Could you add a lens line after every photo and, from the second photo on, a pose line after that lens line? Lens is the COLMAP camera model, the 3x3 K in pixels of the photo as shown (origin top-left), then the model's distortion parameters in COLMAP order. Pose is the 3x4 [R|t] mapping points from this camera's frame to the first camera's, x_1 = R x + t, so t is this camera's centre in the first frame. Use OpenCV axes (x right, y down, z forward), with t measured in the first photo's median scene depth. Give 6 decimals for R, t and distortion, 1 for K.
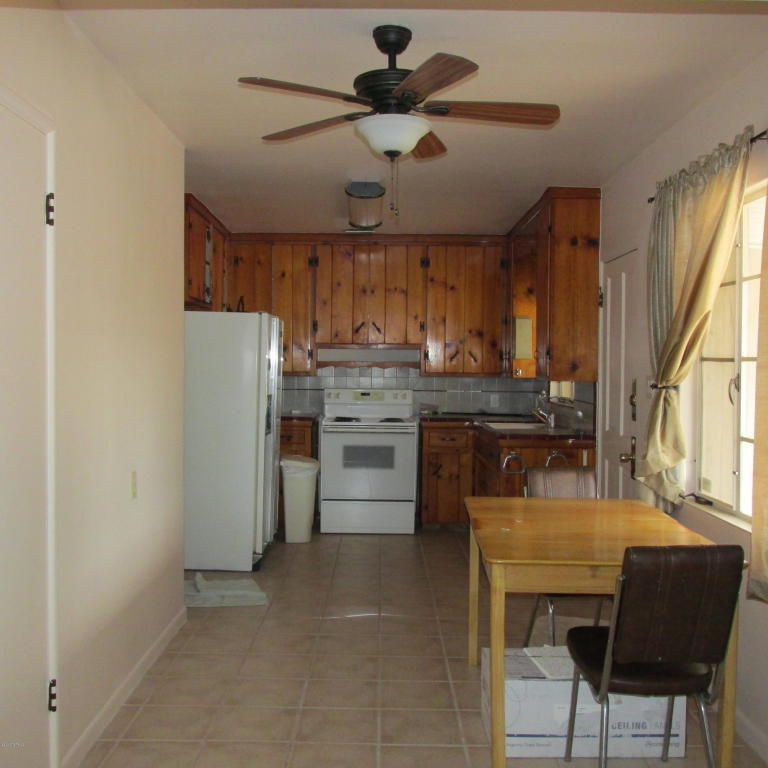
lens RADIAL K [[843.2, 0, 384.0], [0, 843.2, 384.0], [0, 0, 1]] dist [-0.062157, 0.034474]
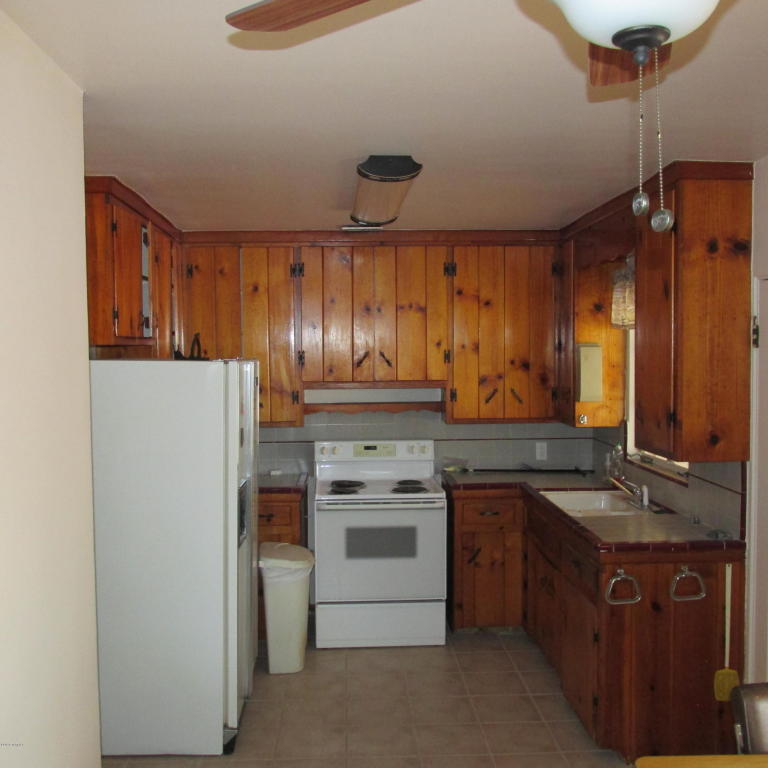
lens RADIAL K [[843.2, 0, 384.0], [0, 843.2, 384.0], [0, 0, 1]] dist [-0.062157, 0.034474]
pose [[0.998966, -0.018583, 0.041492, -0.042236], [0.017798, 0.999657, 0.019208, -0.061616], [-0.041835, -0.018450, 0.998954, 0.279184]]
